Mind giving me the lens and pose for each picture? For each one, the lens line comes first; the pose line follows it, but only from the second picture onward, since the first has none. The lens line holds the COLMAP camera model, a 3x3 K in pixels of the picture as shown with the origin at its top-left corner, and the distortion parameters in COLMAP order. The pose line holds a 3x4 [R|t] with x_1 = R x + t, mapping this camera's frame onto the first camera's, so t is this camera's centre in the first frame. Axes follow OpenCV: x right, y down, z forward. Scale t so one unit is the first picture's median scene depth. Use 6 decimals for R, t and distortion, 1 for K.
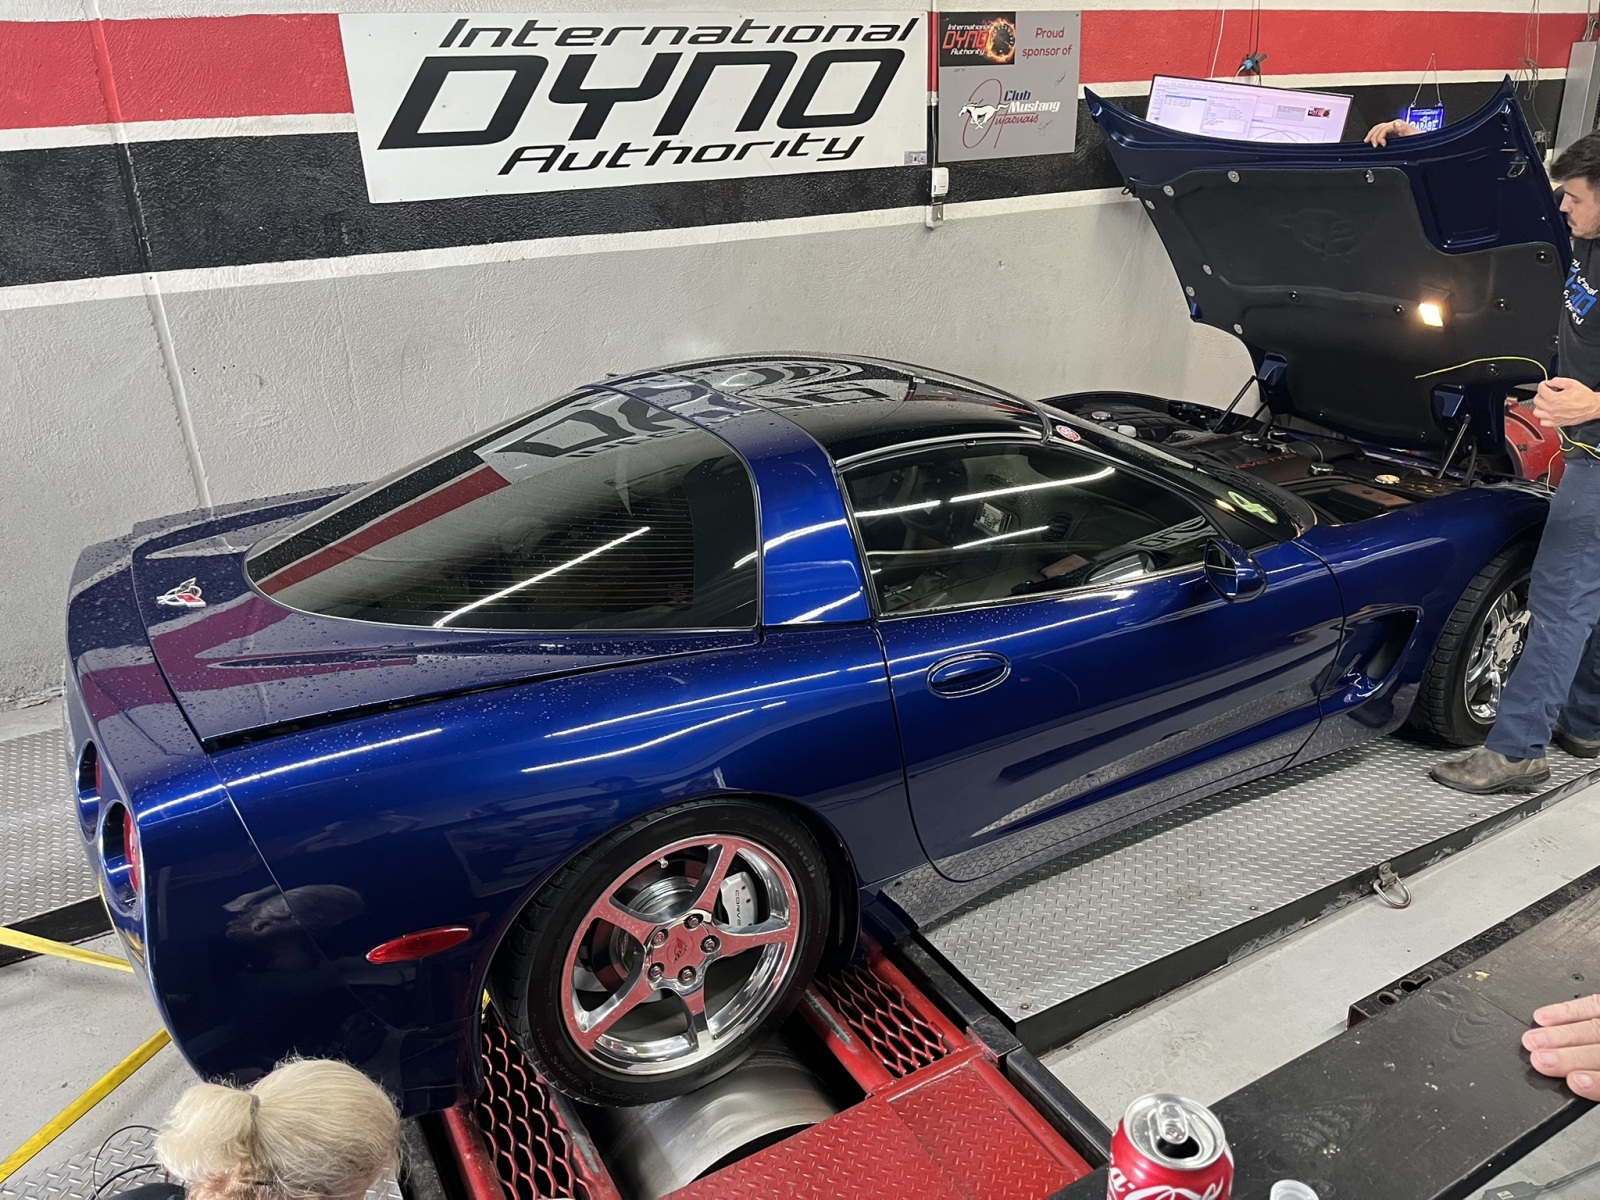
lens RADIAL K [[1205.2, 0, 796.8], [0, 1205.2, 601.4], [0, 0, 1]] dist [0.052956, -0.058410]
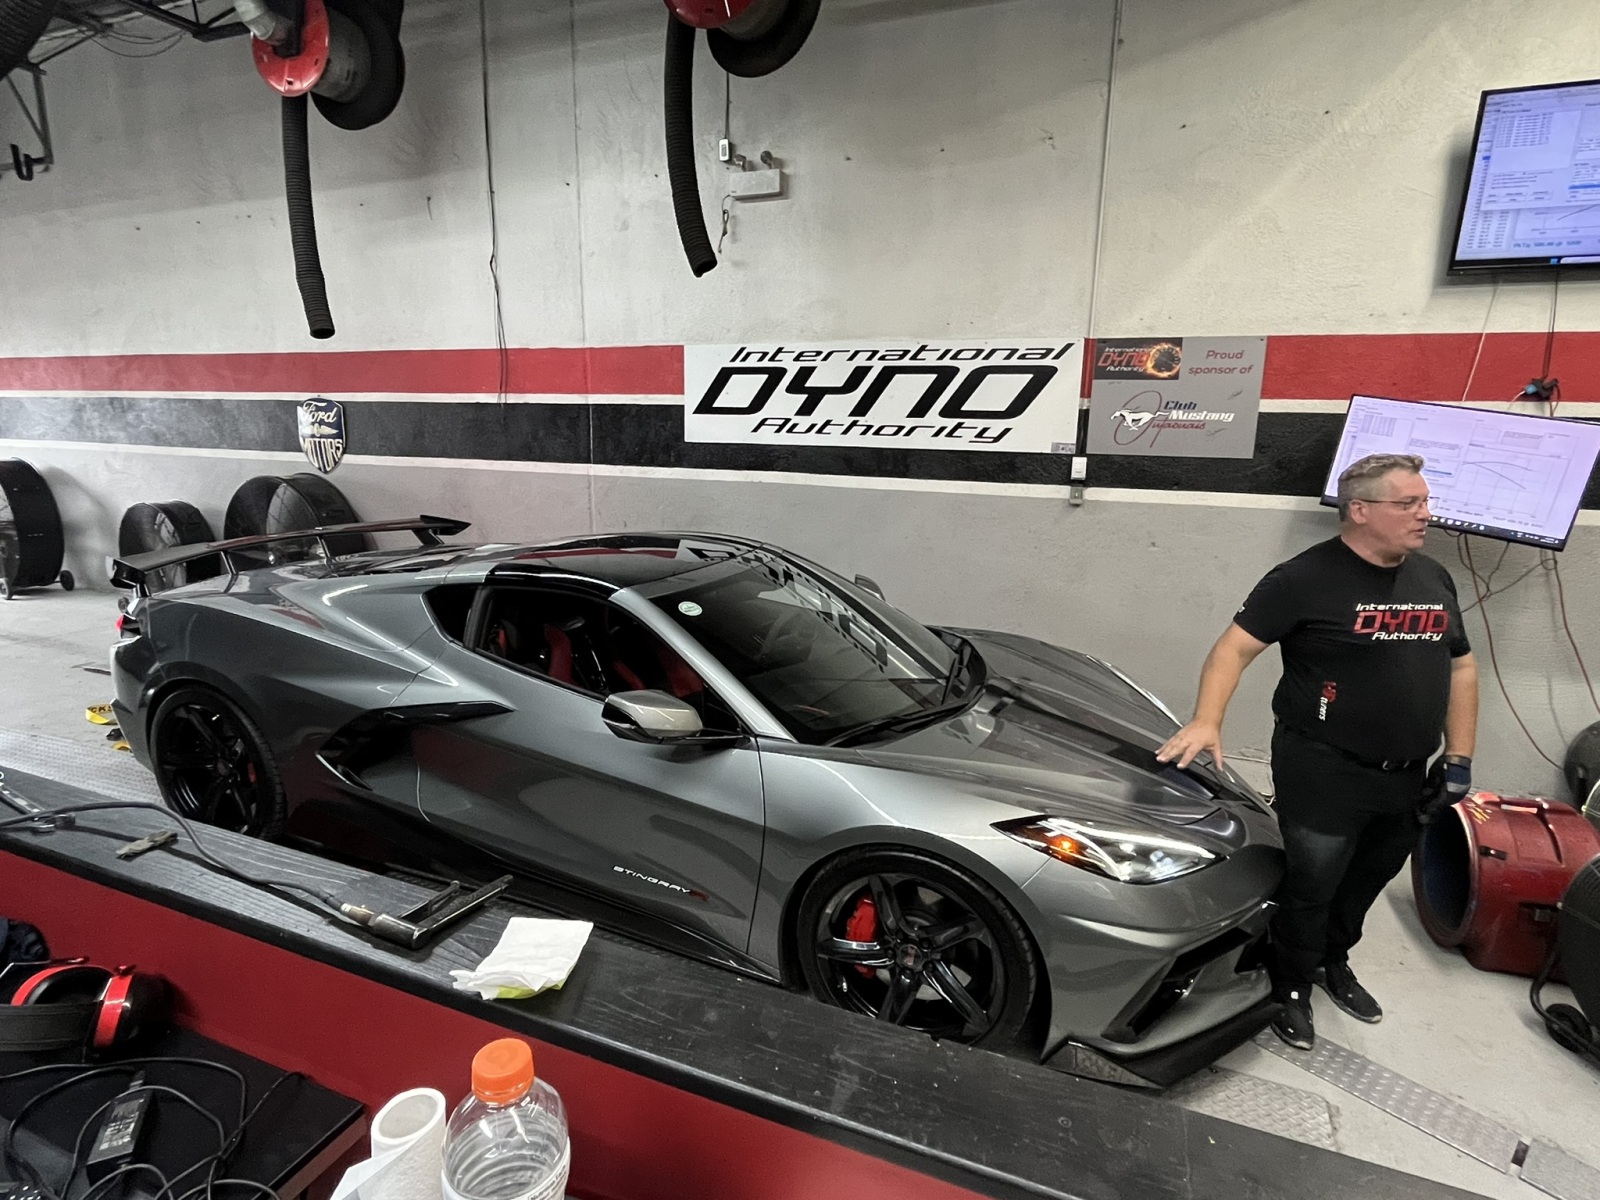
lens RADIAL K [[853.0, 0, 803.8], [0, 853.0, 602.1], [0, 0, 1]] dist [-0.007290, 0.000998]
pose [[0.614294, 0.212129, -0.760029, 0.723283], [-0.340067, 0.940319, -0.012410, -0.134005], [0.712037, 0.266084, 0.649771, 0.330787]]
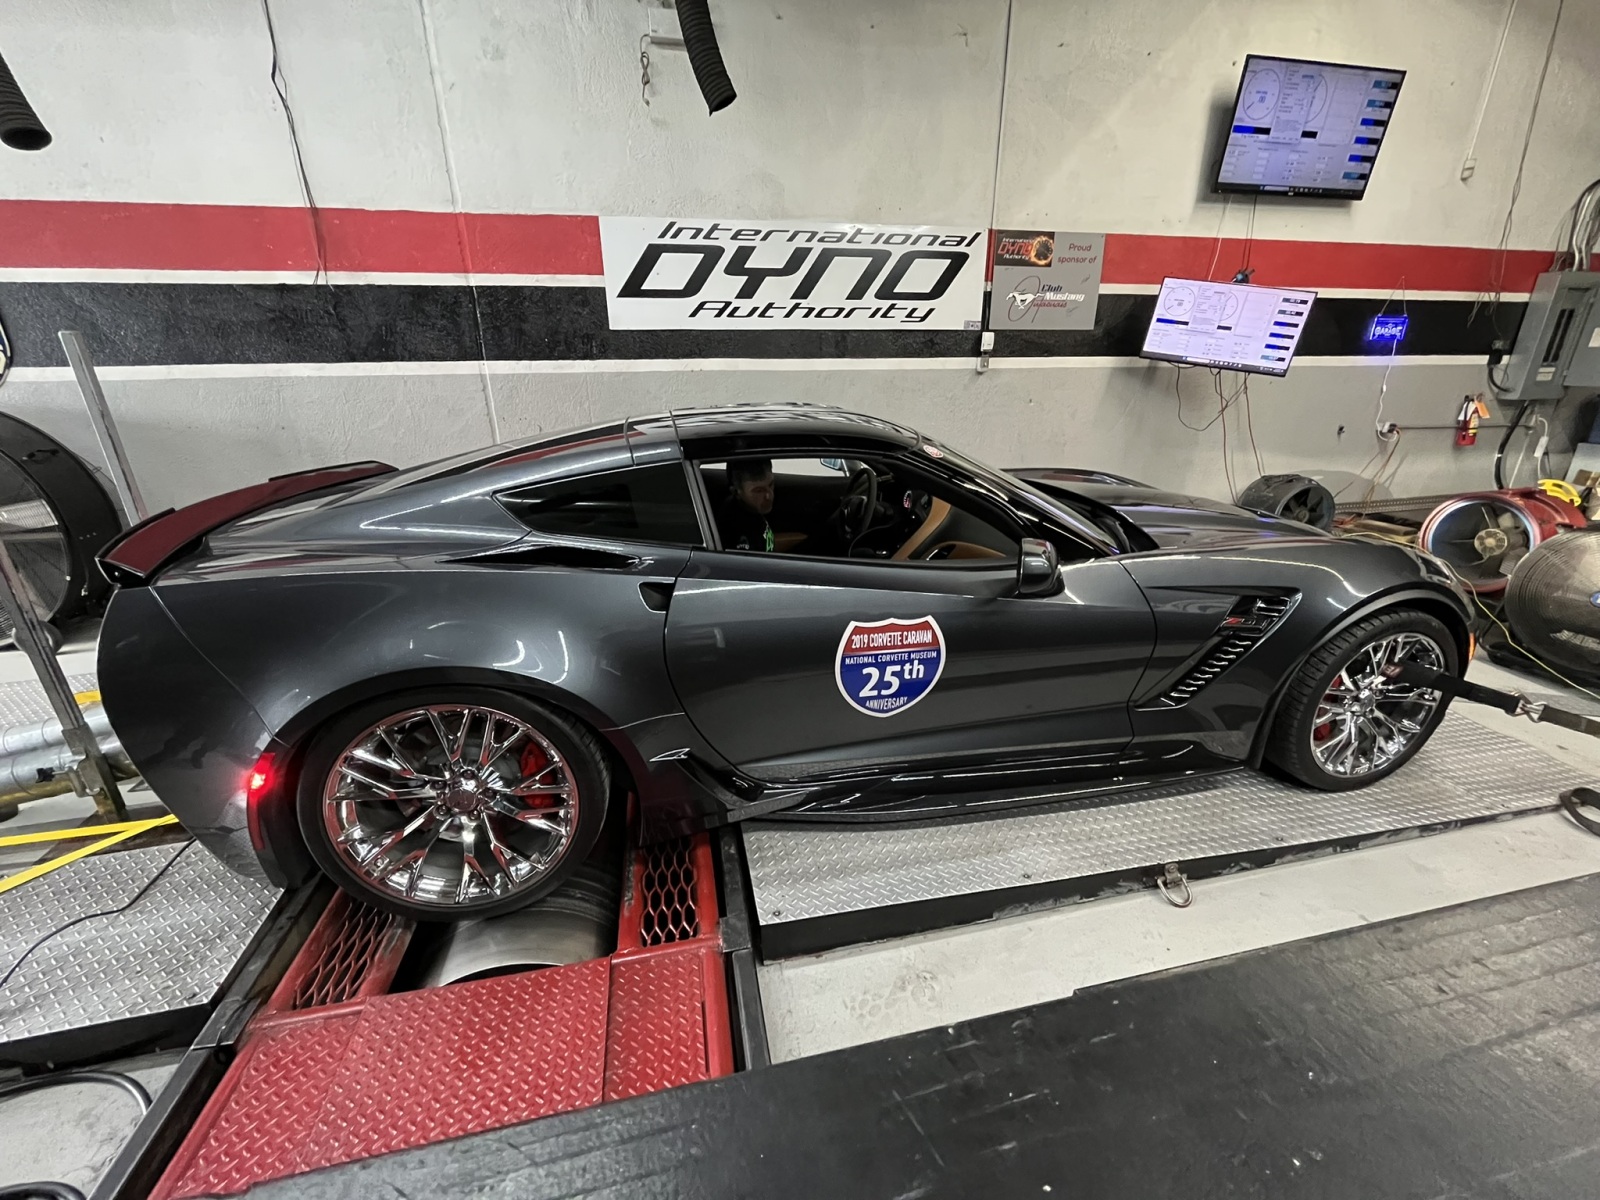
lens RADIAL K [[650.8, 0, 798.8], [0, 650.8, 597.3], [0, 0, 1]] dist [-0.003838, -0.000503]
pose [[0.952072, 0.130739, -0.276524, 0.184514], [-0.141223, 0.989810, -0.018253, 0.020249], [0.271320, 0.056430, 0.960834, 0.203455]]
